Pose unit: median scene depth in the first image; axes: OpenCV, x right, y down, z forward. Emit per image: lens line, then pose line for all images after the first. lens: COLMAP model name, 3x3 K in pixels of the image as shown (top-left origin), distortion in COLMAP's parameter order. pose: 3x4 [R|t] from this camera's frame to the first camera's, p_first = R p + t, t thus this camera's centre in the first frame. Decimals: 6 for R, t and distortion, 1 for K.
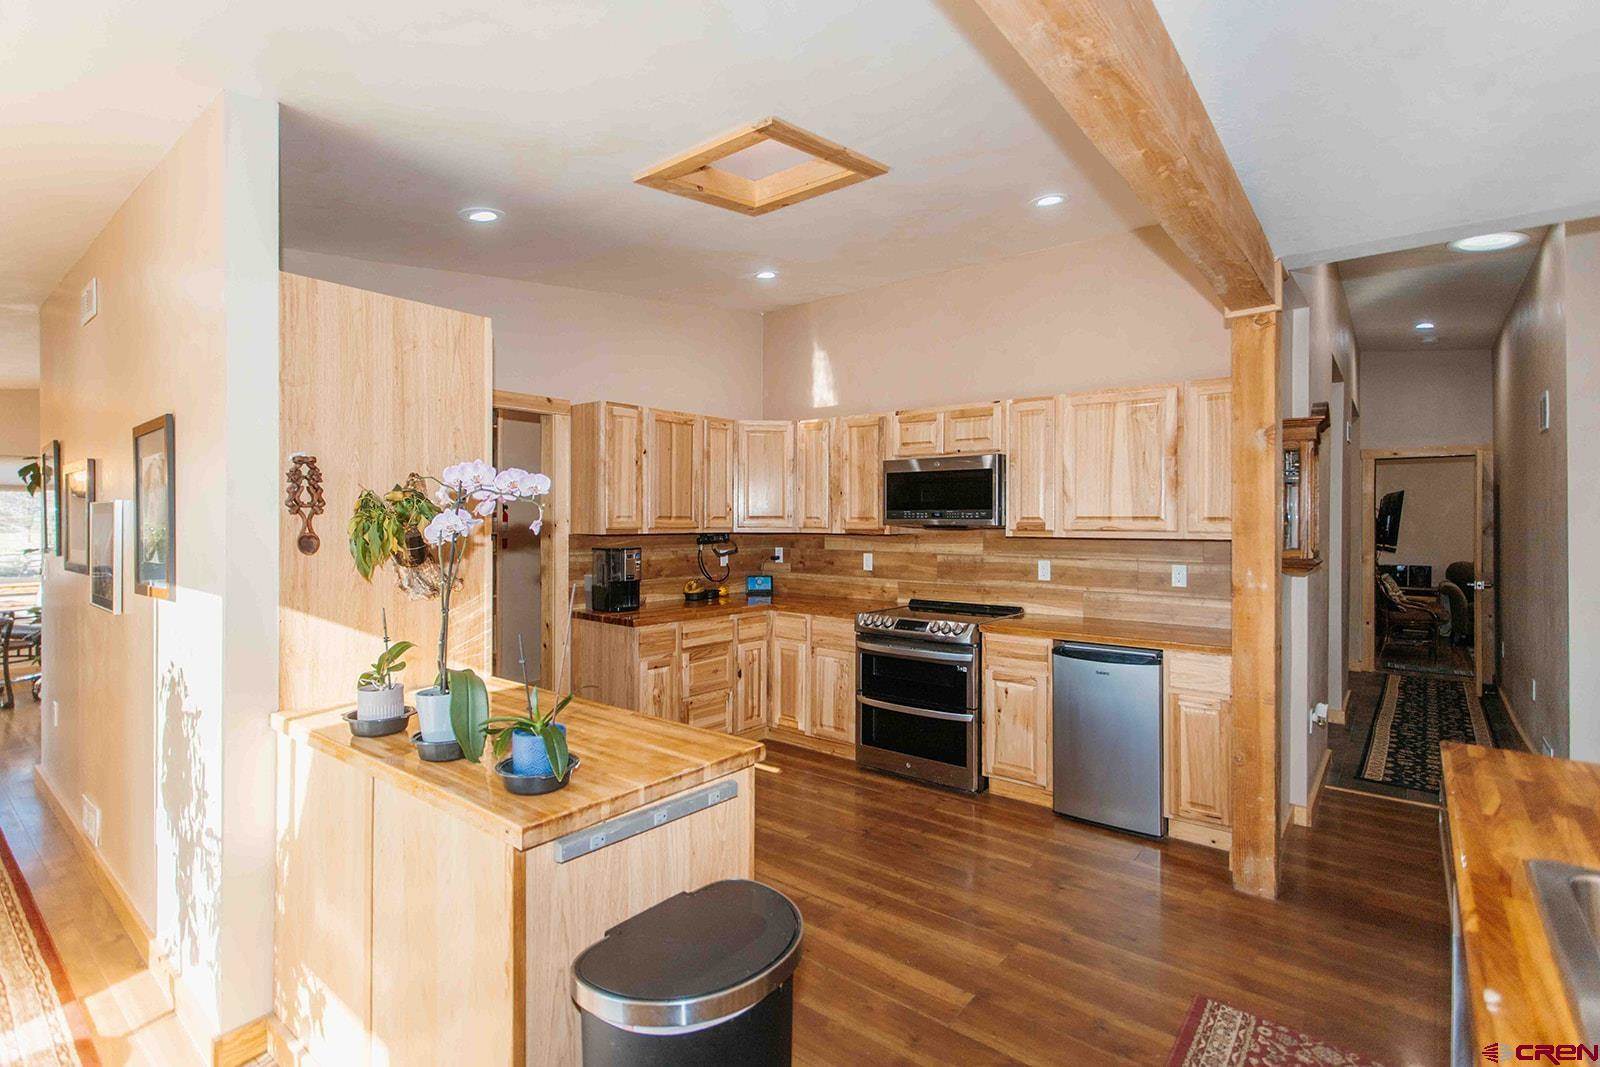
lens RADIAL K [[756.0, 0, 807.3], [0, 756.0, 521.3], [0, 0, 1]] dist [0.002647, 0.000562]
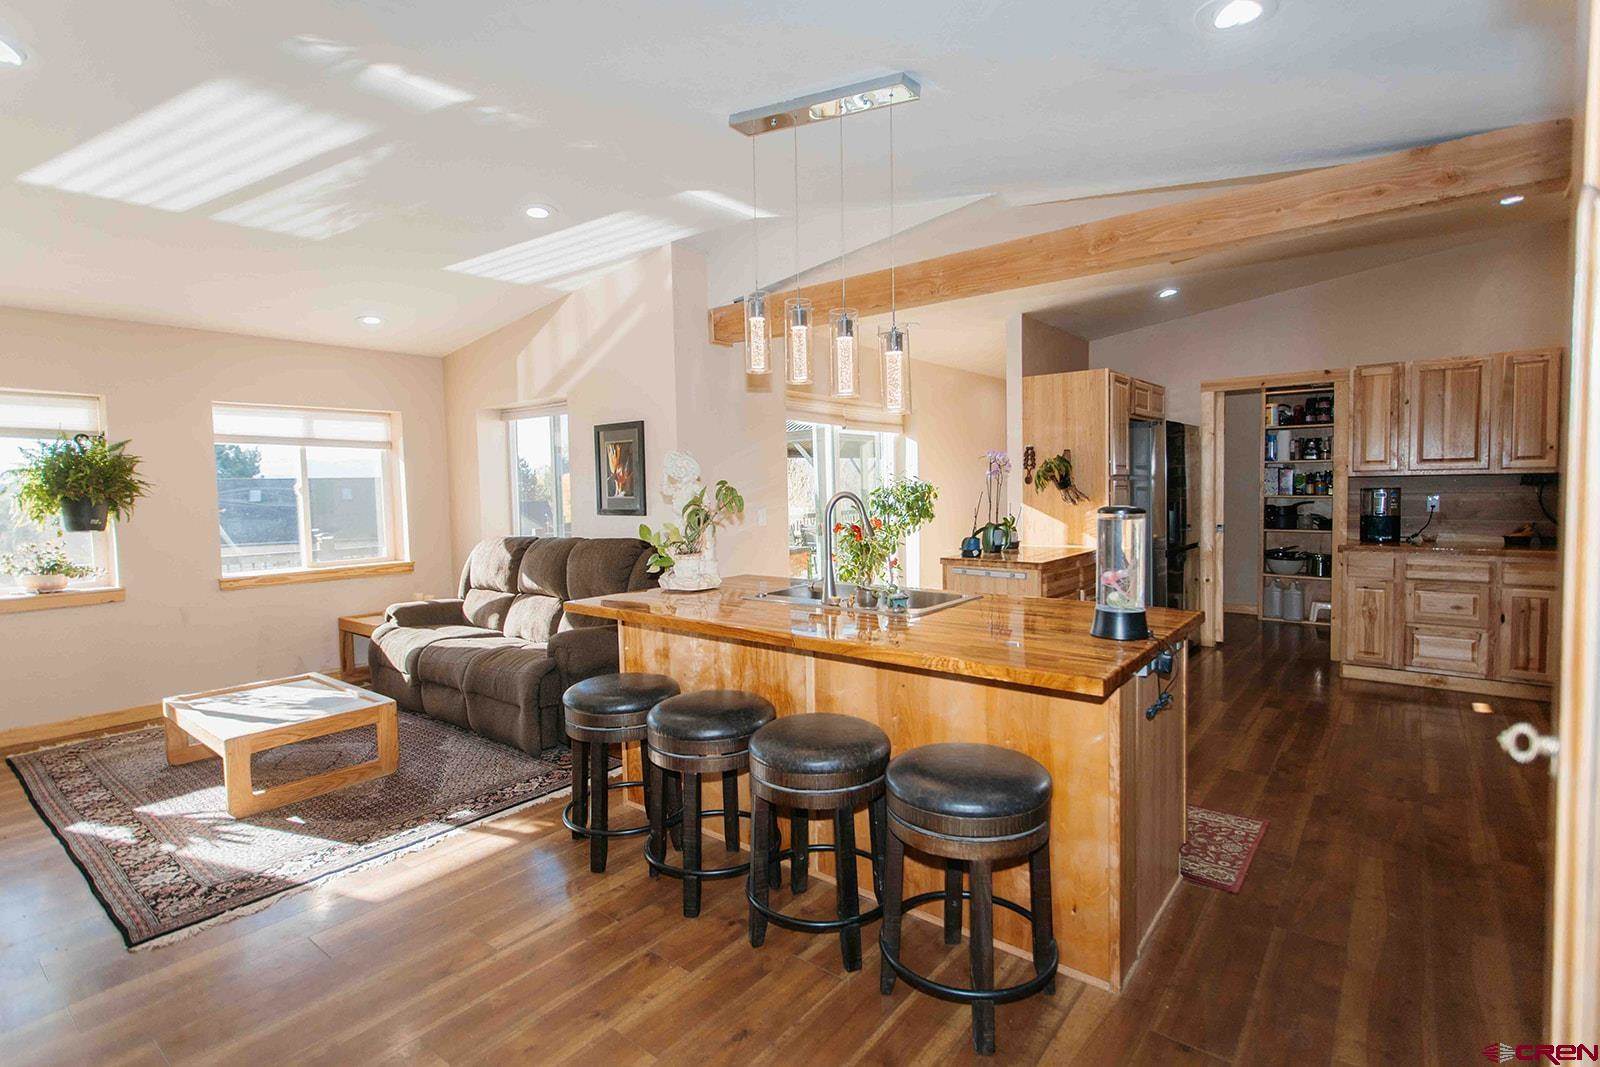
lens RADIAL K [[761.7, 0, 812.4], [0, 761.7, 521.1], [0, 0, 1]] dist [0.007811, -0.000113]
pose [[0.012799, 0.044587, -0.998924, 1.018401], [0.016320, 0.998863, 0.044793, 0.020766], [0.999785, -0.016875, 0.012057, 0.118136]]
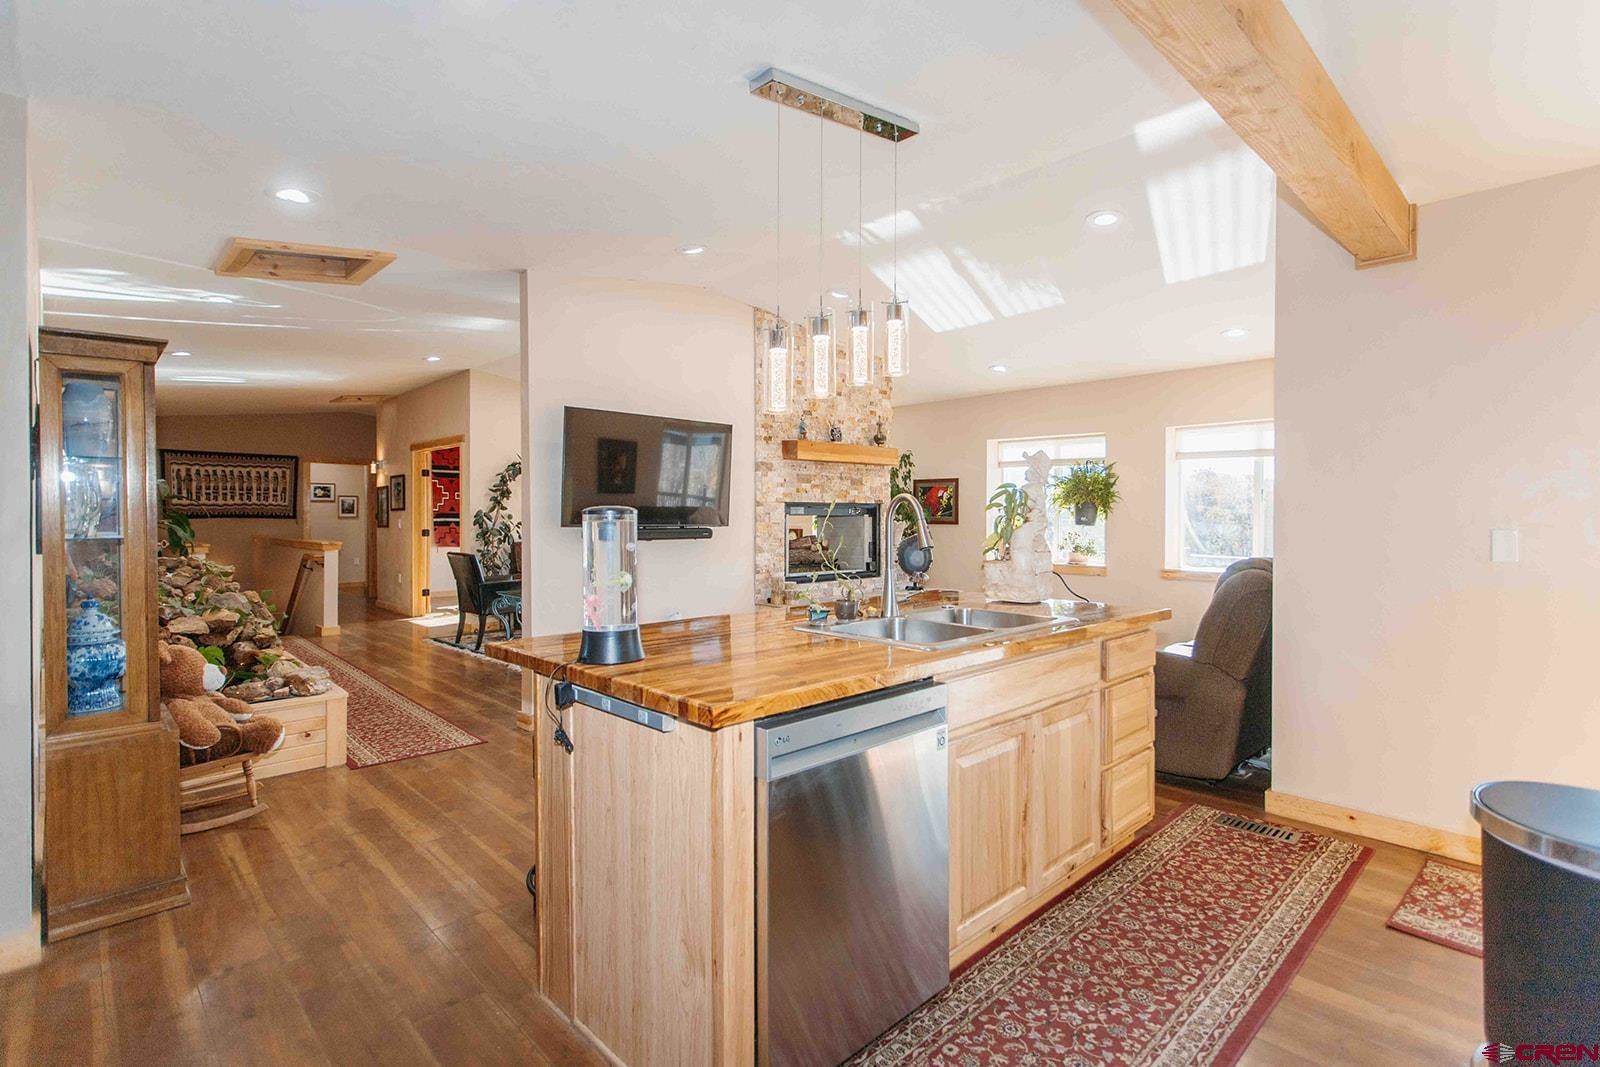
lens RADIAL K [[773.8, 0, 810.4], [0, 773.8, 519.8], [0, 0, 1]] dist [0.001300, 0.000025]
pose [[-0.992495, -0.004820, 0.122193, 0.301459], [-0.003648, 0.999945, 0.009812, 0.041292], [-0.122234, 0.009292, -0.992458, 0.800189]]
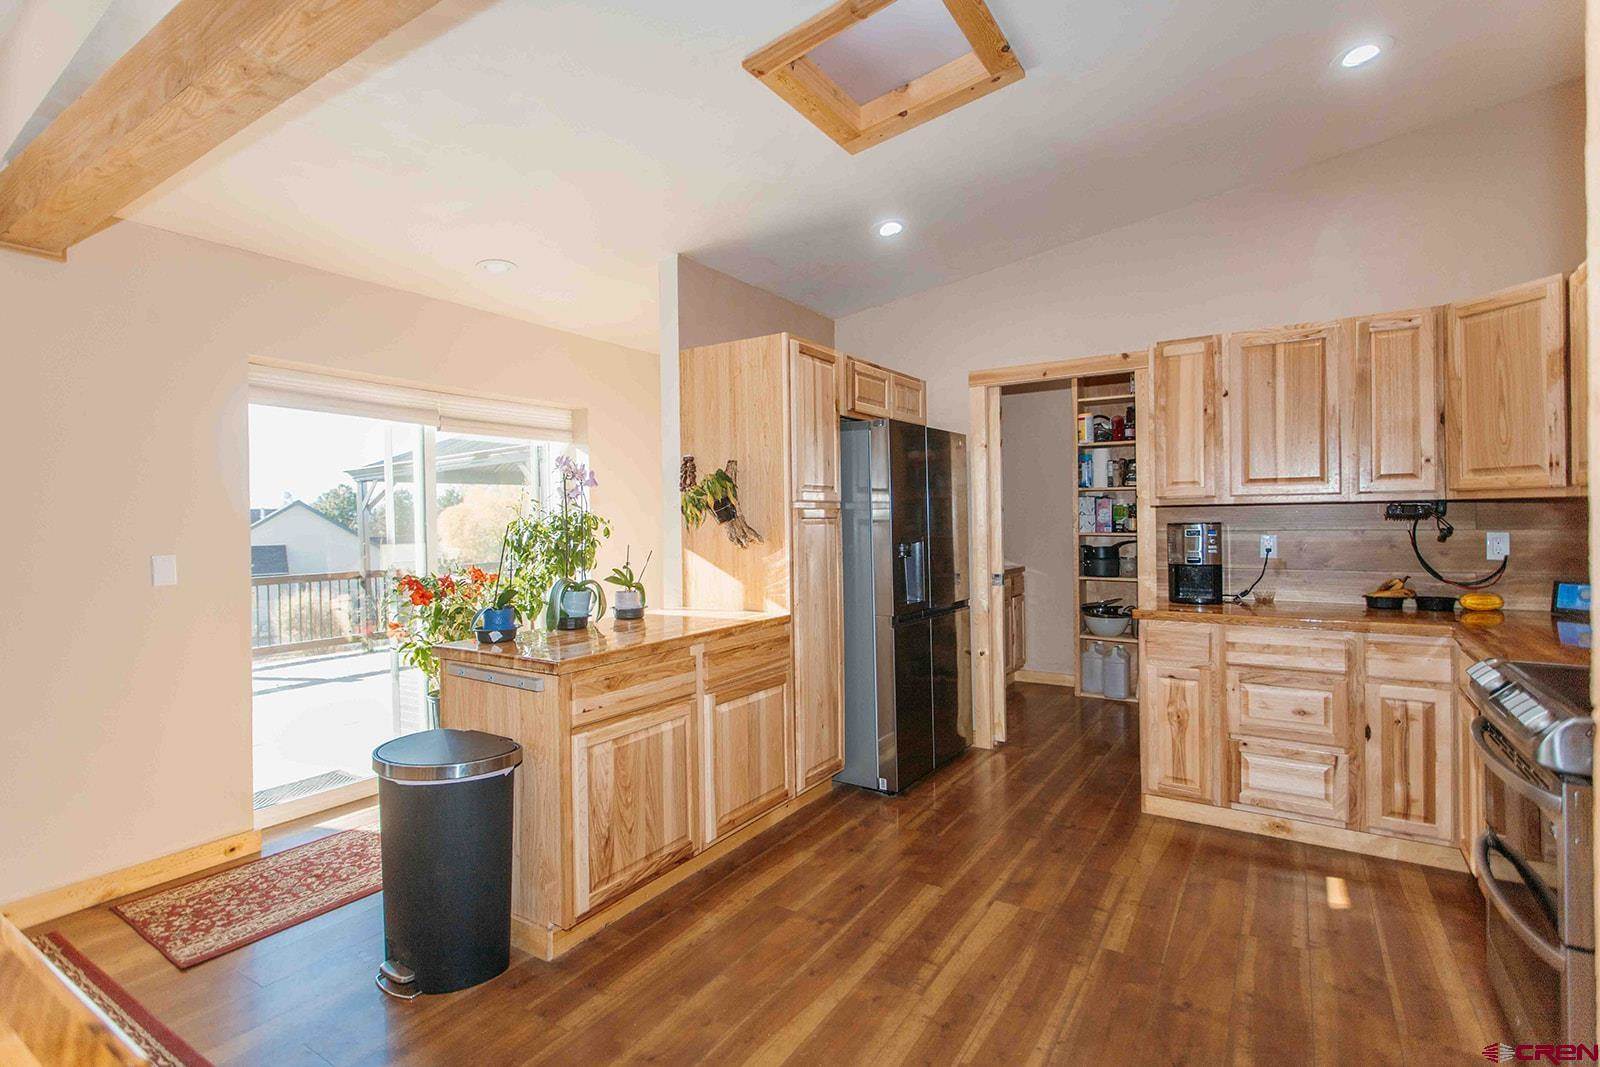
lens RADIAL K [[756.0, 0, 807.3], [0, 756.0, 521.3], [0, 0, 1]] dist [0.002647, 0.000562]
pose [[0.109753, -0.000544, -0.993959, 0.538280], [0.013033, 0.999915, 0.000892, 0.030527], [0.993873, -0.013052, 0.109751, 0.566319]]
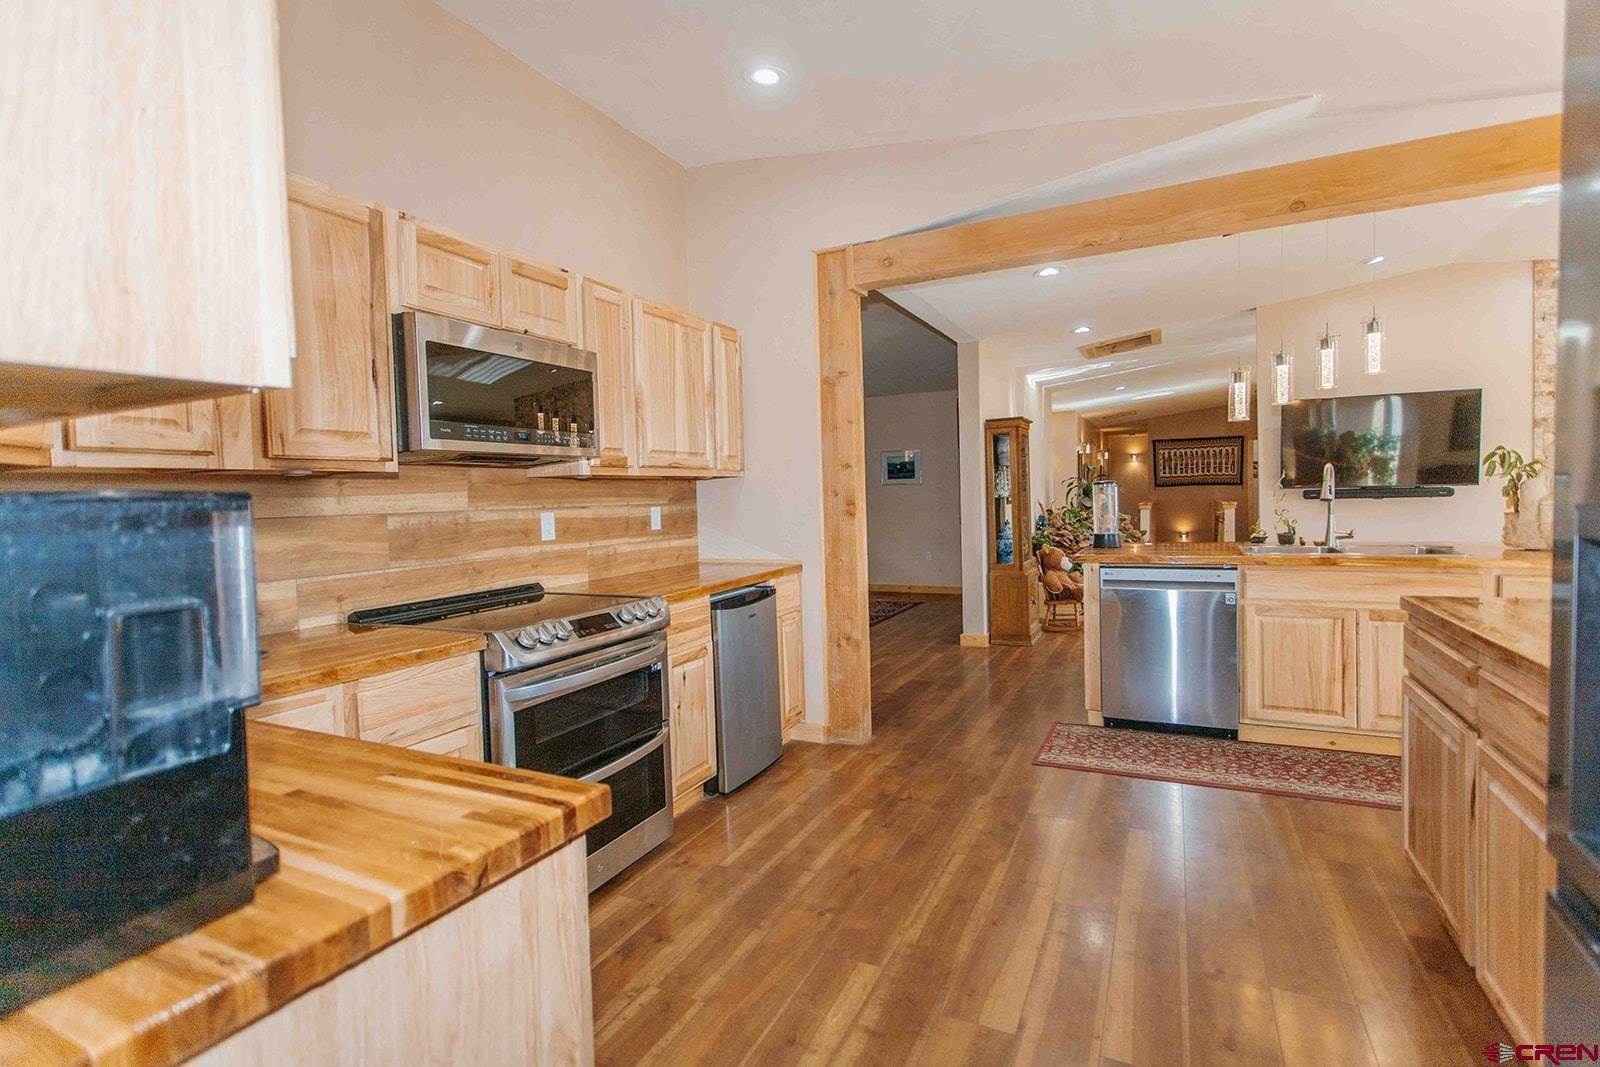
lens RADIAL K [[756.0, 0, 807.3], [0, 756.0, 521.3], [0, 0, 1]] dist [0.002647, 0.000562]
pose [[-0.224316, -0.032407, 0.973977, -0.467444], [0.028569, 0.998799, 0.039813, 0.041953], [-0.974098, 0.036757, -0.223121, 0.992467]]
